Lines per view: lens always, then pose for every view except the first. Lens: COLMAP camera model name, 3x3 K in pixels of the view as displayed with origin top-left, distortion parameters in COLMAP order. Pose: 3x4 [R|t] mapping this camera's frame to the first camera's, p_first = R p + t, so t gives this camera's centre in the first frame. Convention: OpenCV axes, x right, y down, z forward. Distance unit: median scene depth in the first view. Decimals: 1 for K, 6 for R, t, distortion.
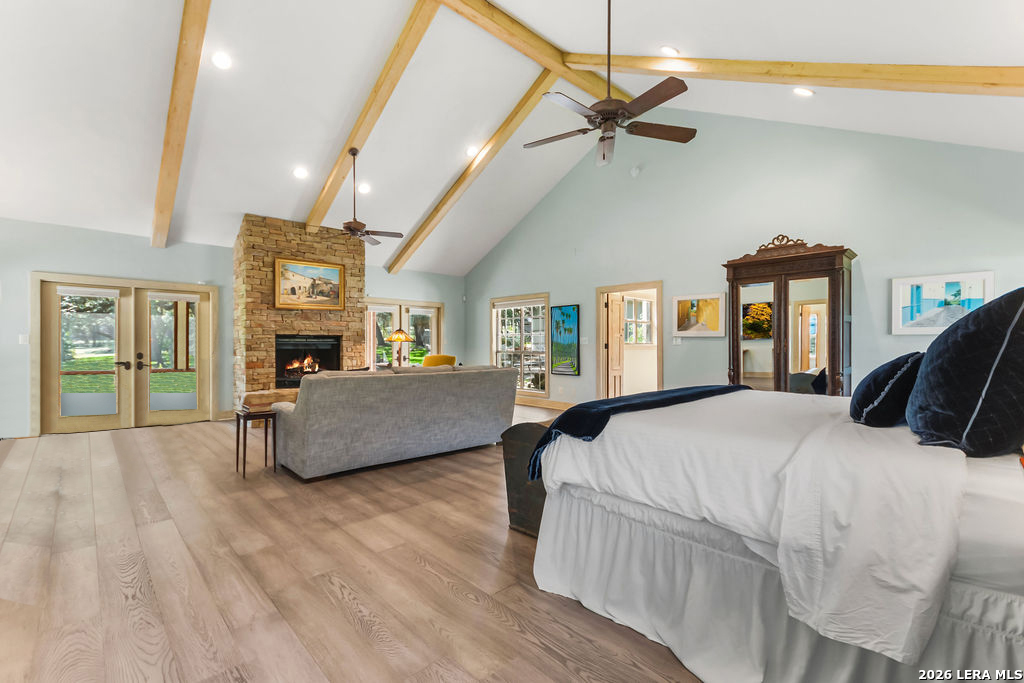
lens RADIAL K [[456.6, 0, 505.4], [0, 456.6, 345.6], [0, 0, 1]] dist [0.011845, -0.002867]
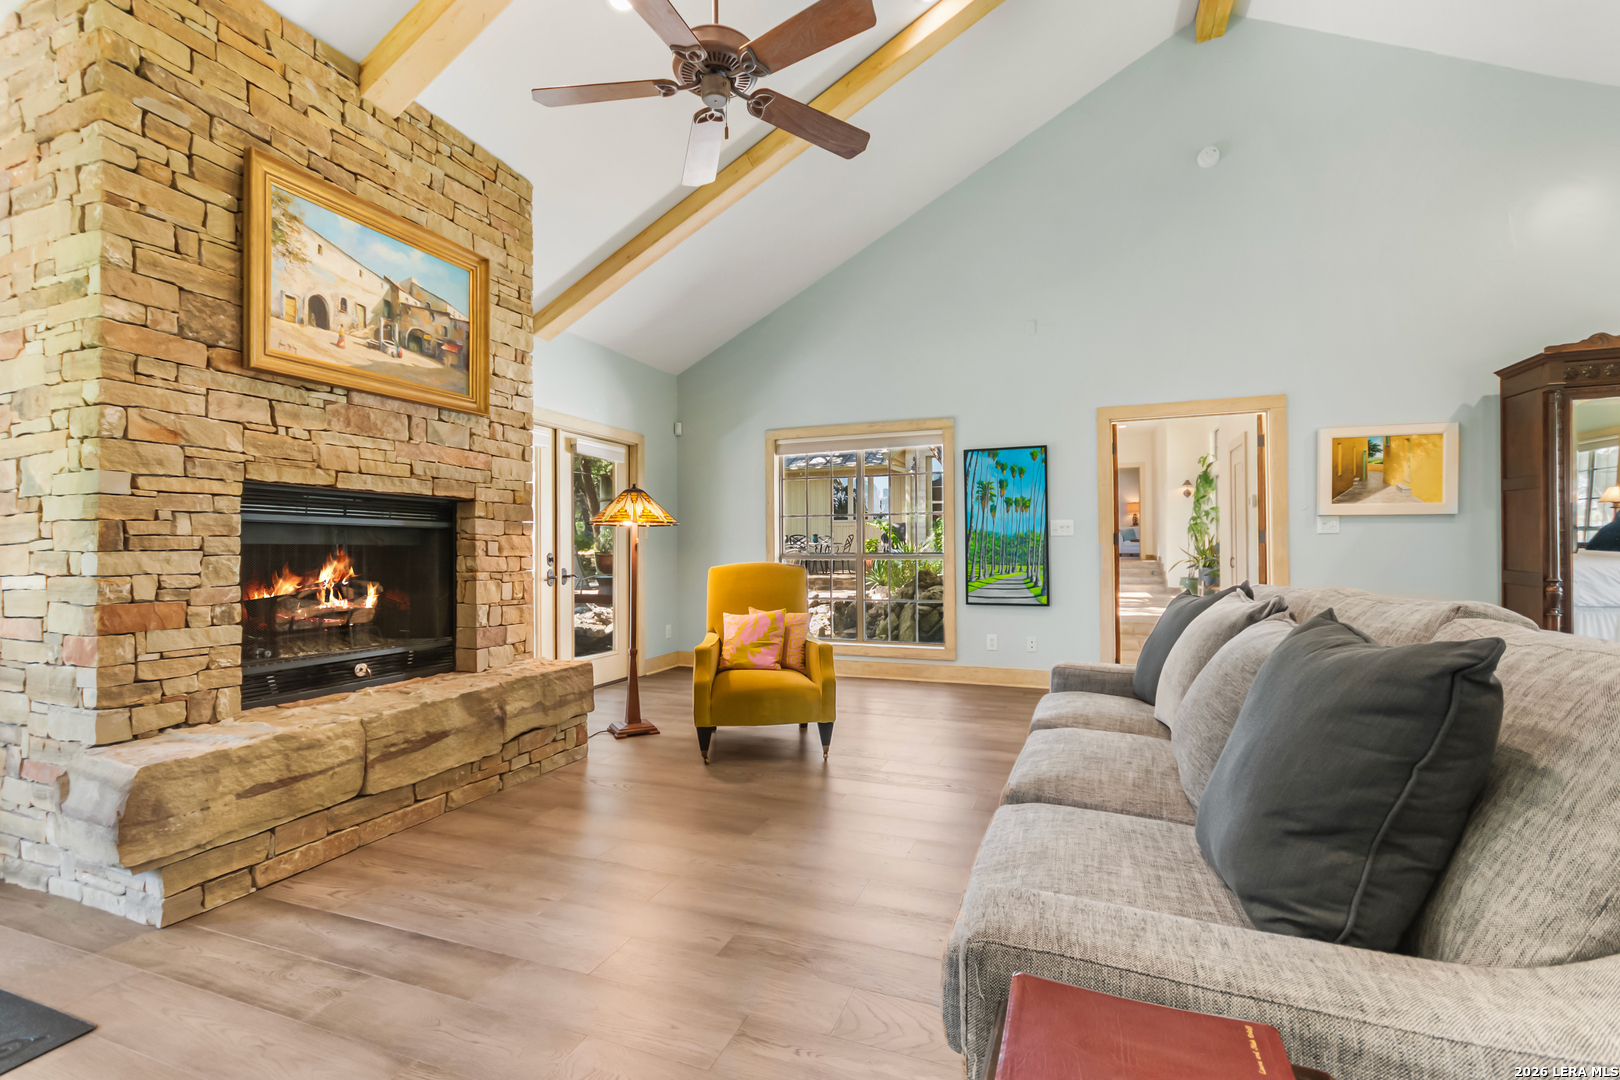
lens RADIAL K [[722.3, 0, 807.9], [0, 722.3, 539.4], [0, 0, 1]] dist [0.011845, -0.002867]
pose [[0.899351, 0.002040, 0.437222, -0.398998], [0.006312, 0.999824, -0.017648, 0.013802], [-0.437181, 0.018632, 0.899180, 0.532041]]
